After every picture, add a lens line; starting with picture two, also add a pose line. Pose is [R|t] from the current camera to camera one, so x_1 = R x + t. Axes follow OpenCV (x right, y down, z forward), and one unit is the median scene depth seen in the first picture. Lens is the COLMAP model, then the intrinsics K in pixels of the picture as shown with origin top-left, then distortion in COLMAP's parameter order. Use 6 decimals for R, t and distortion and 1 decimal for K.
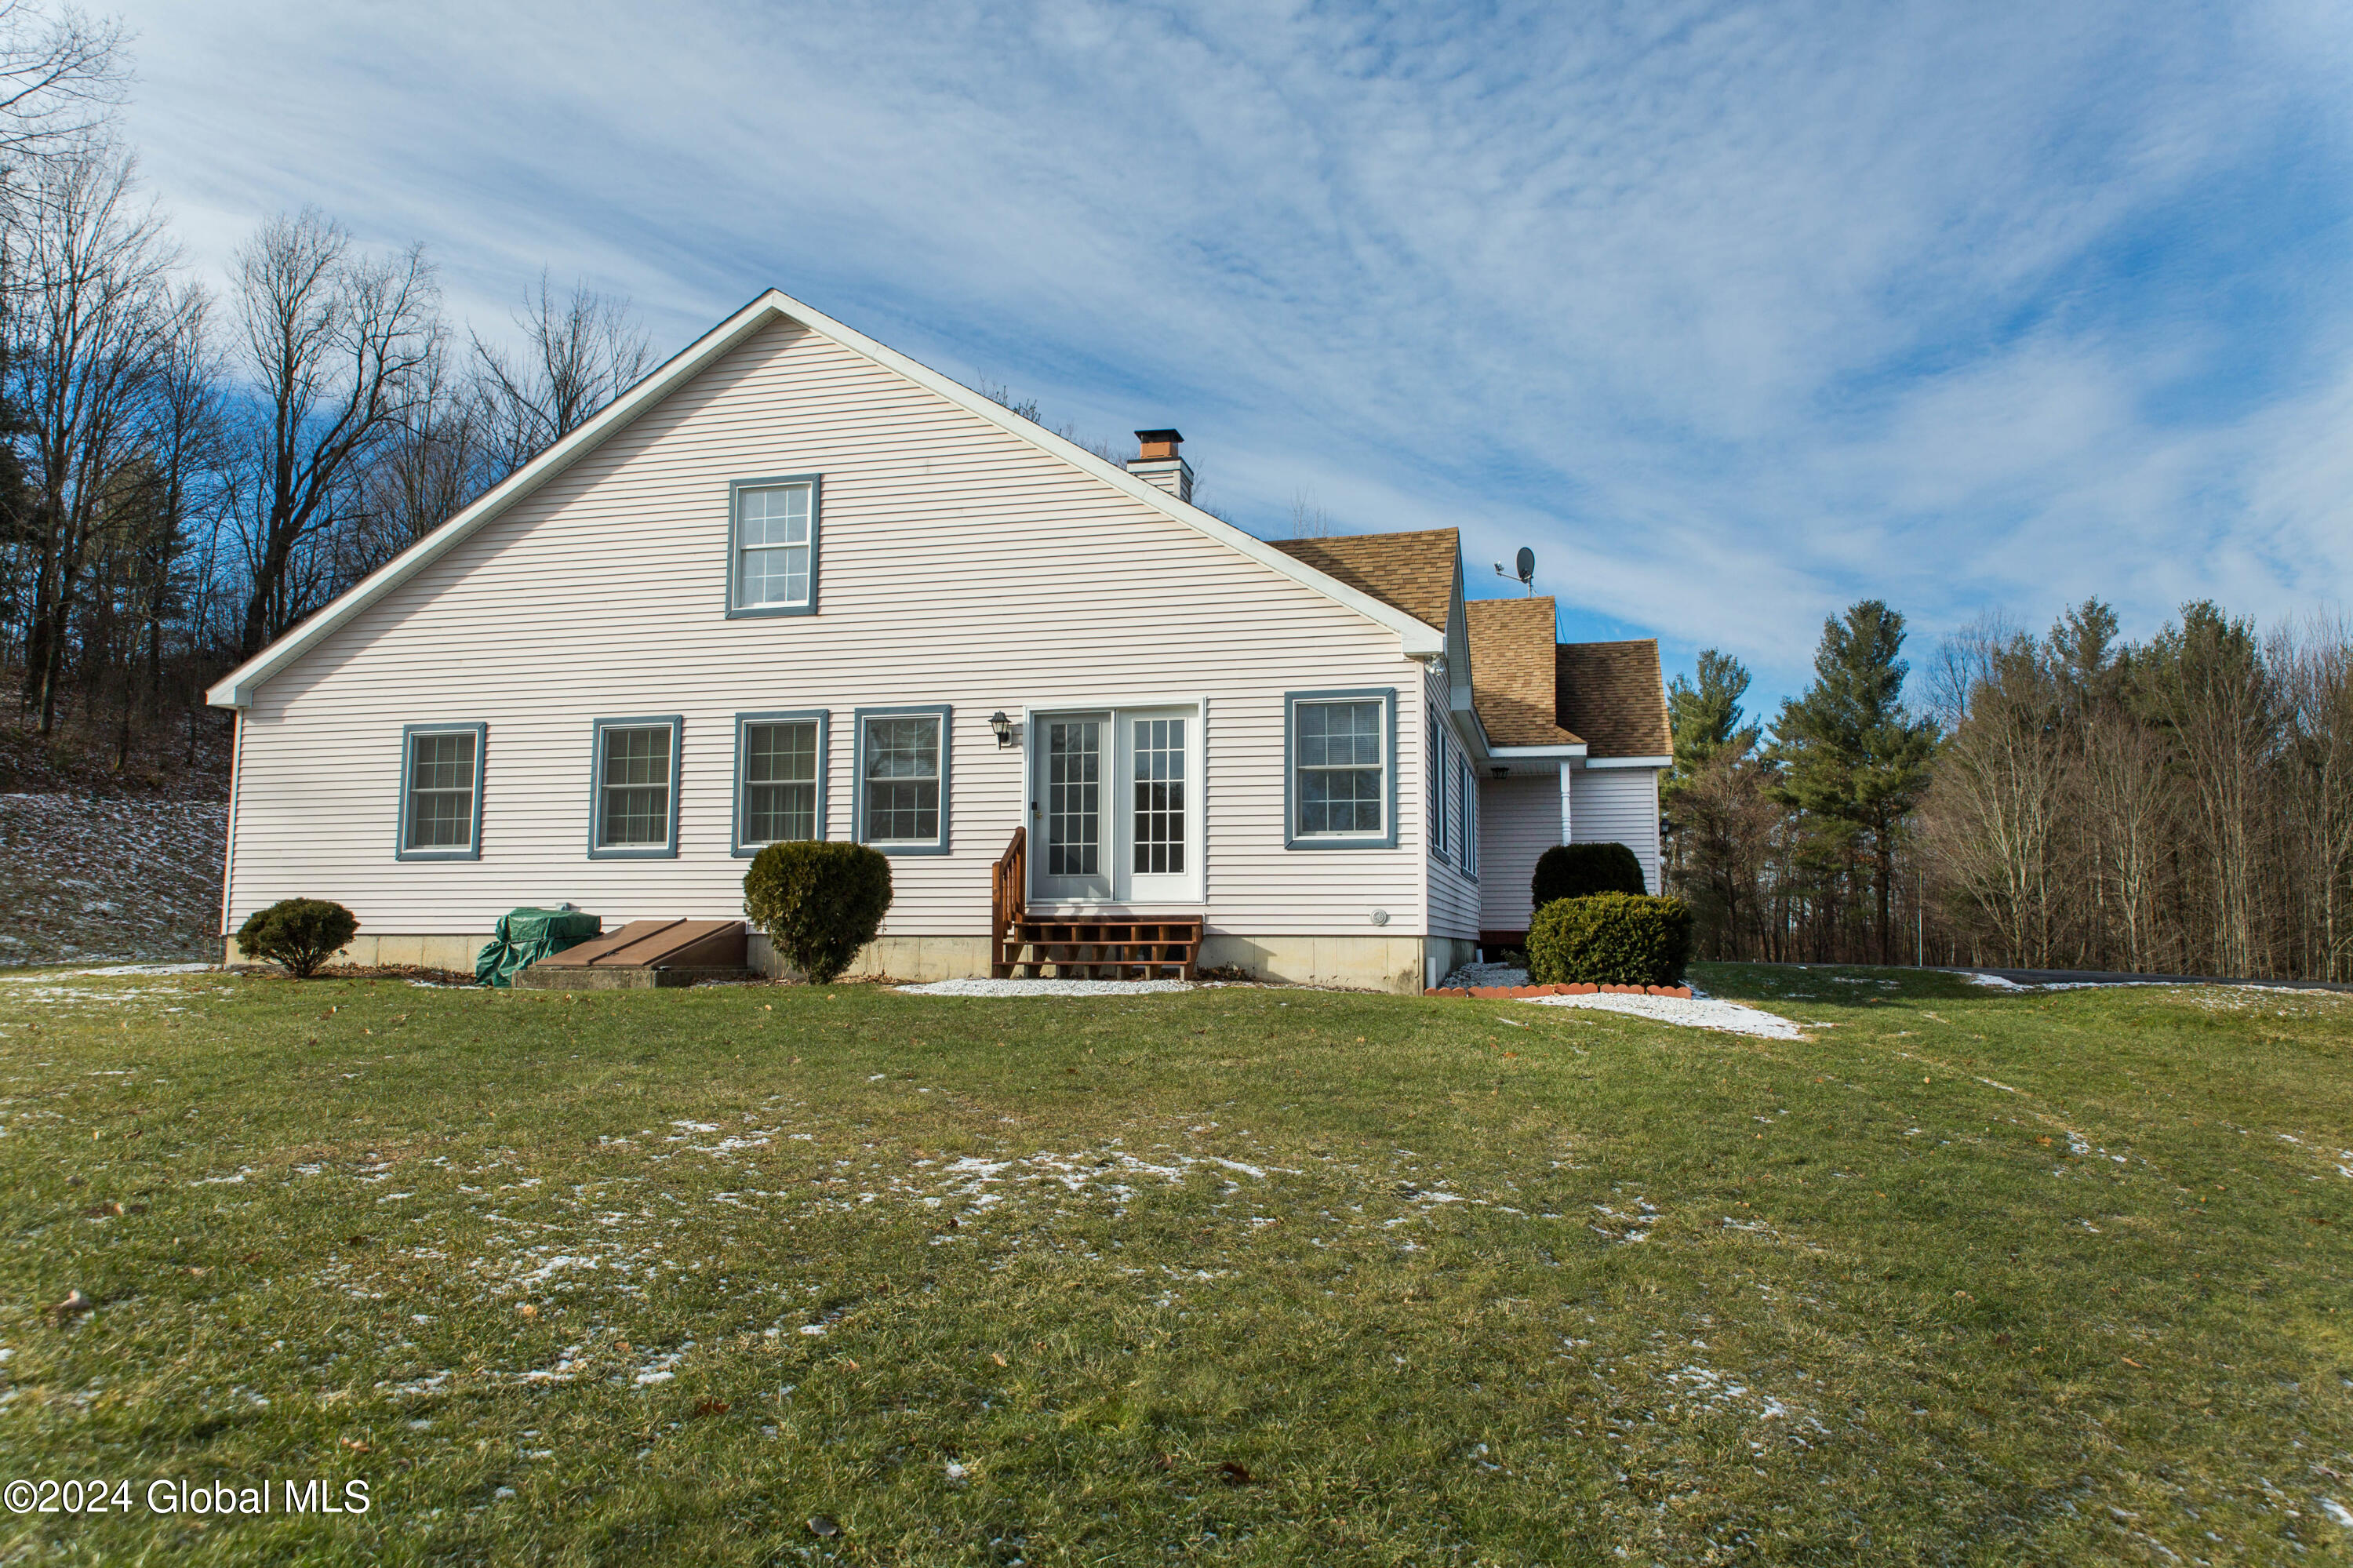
lens RADIAL K [[1703.0, 0, 1176.5], [0, 1703.0, 784.0], [0, 0, 1]] dist [0.007754, 0.000469]
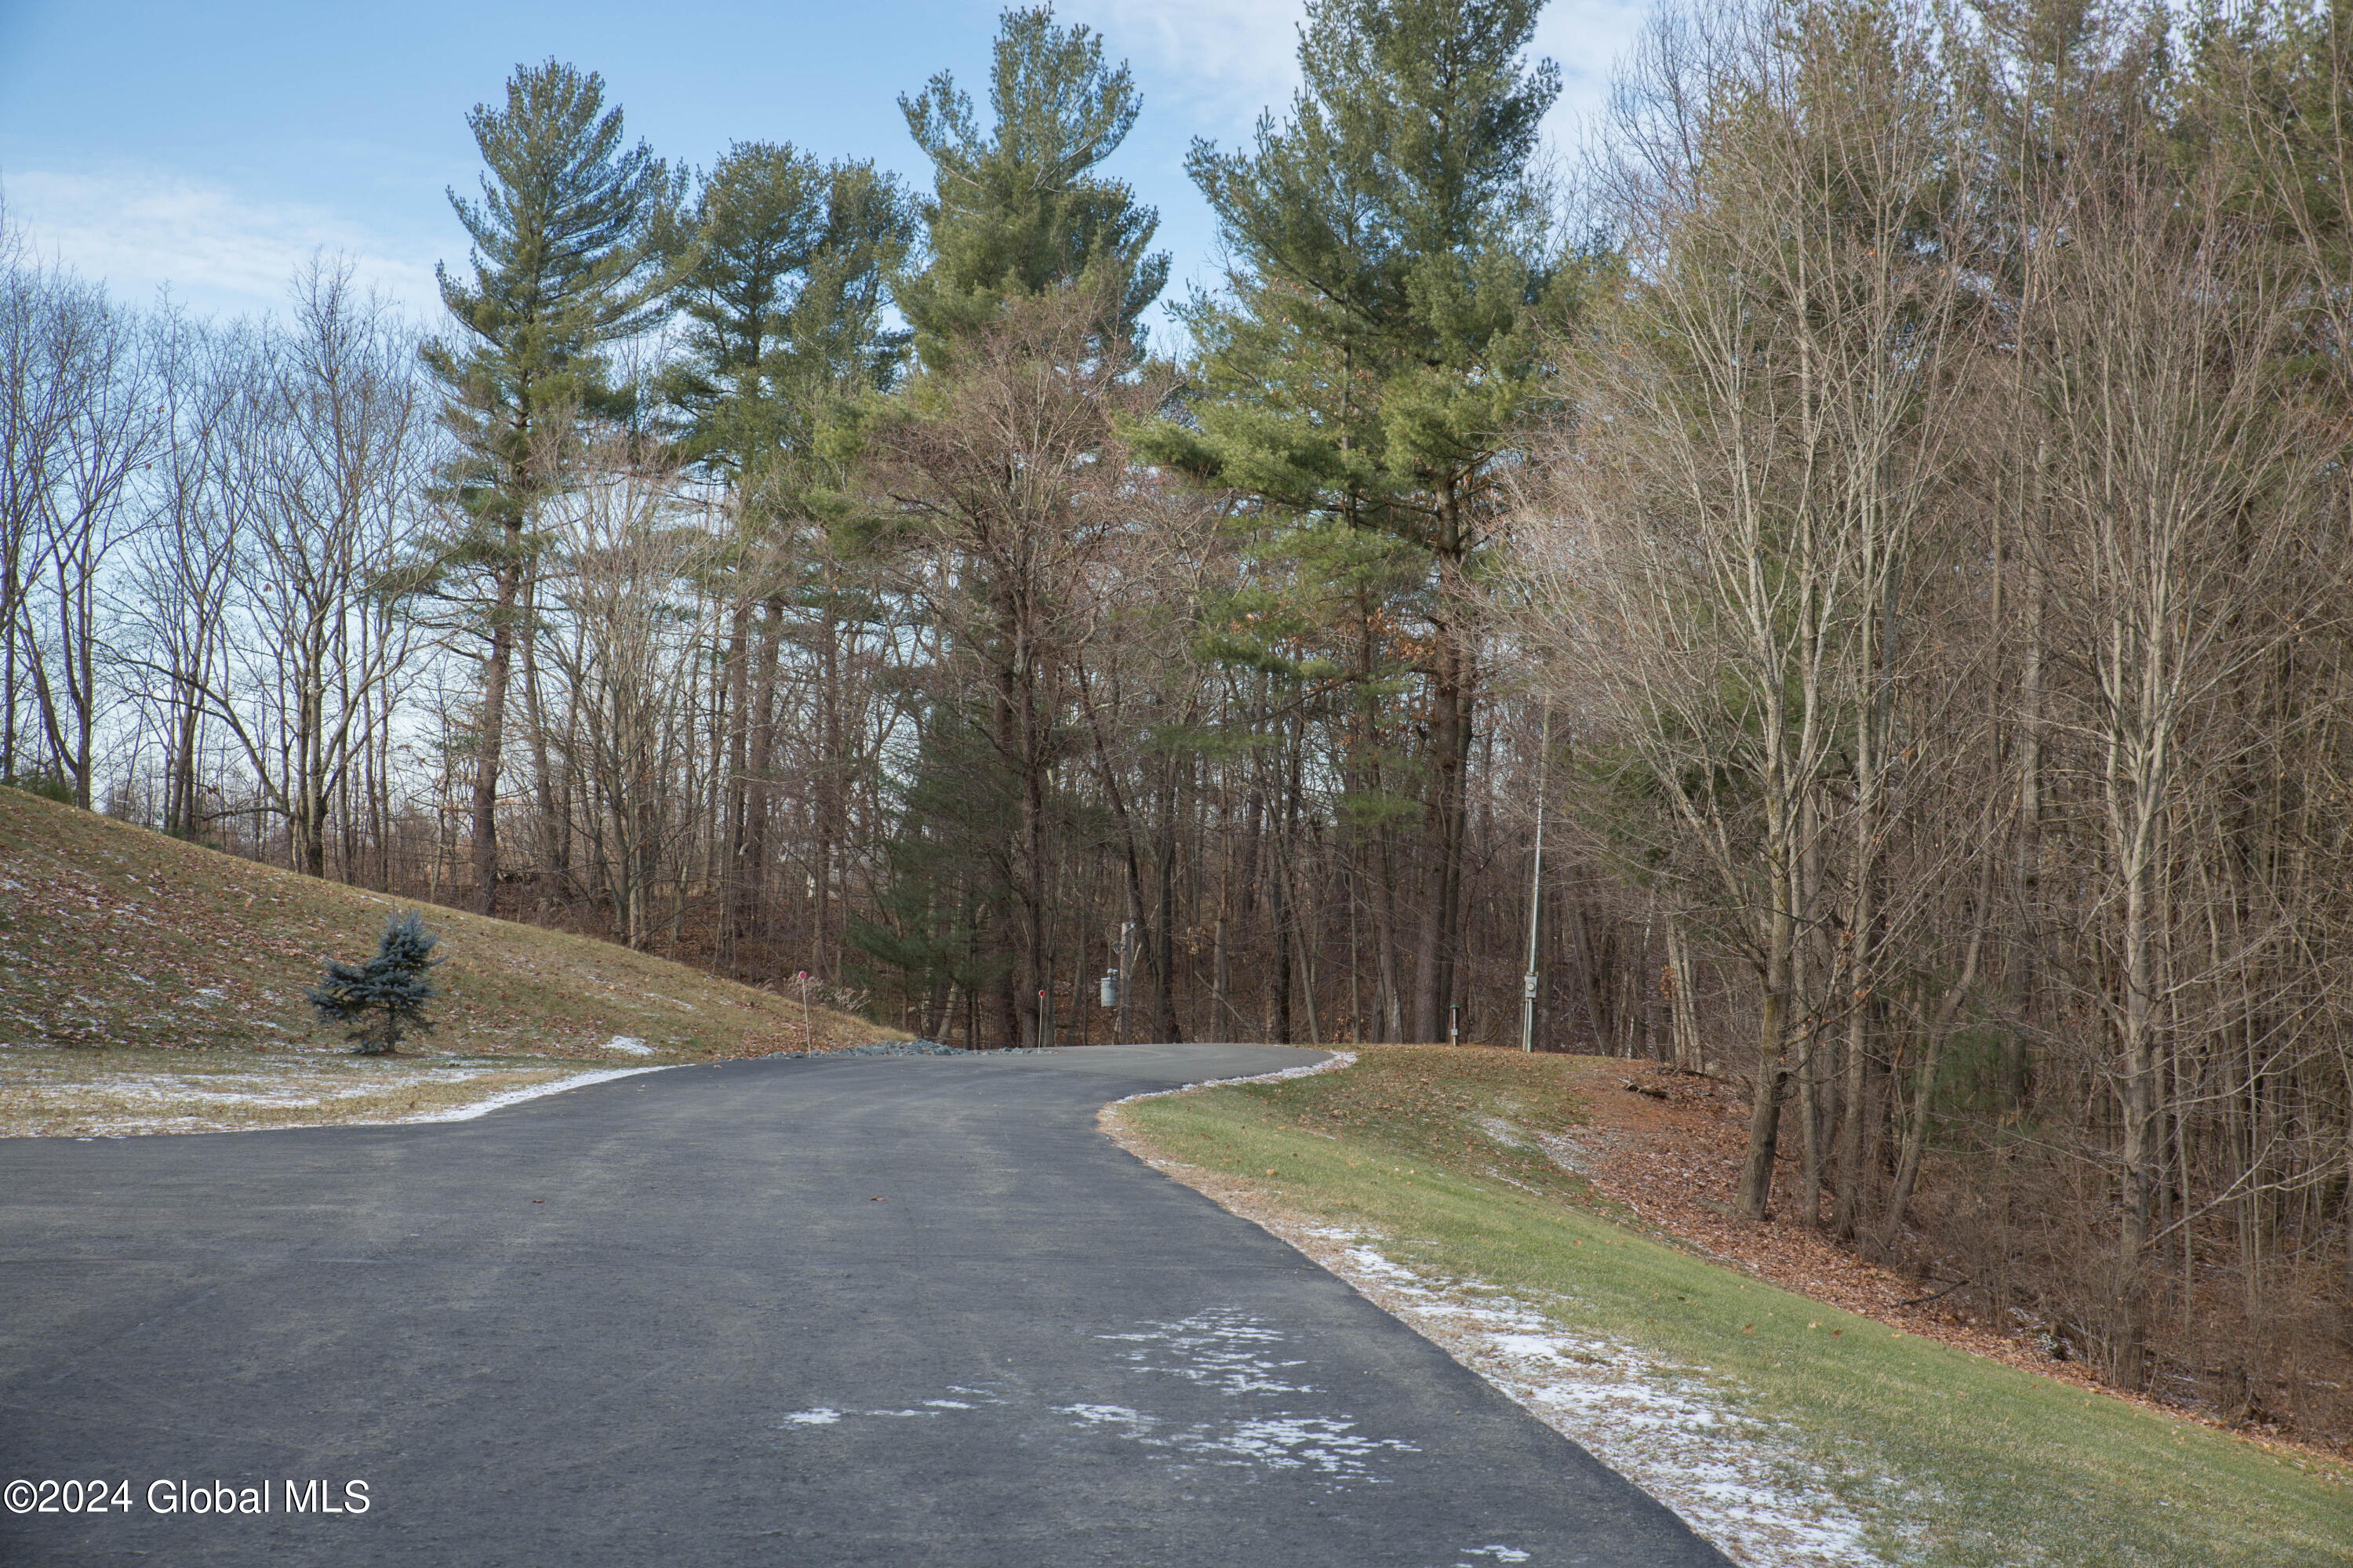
lens RADIAL K [[4136.4, 0, 1176.5], [0, 4136.4, 784.0], [0, 0, 1]] dist [0.168825, 0.054601]
pose [[0.955160, 0.029784, 0.294588, 0.123796], [-0.053705, 0.995852, 0.073447, 0.013315], [-0.291178, -0.085974, 0.952798, 0.236829]]
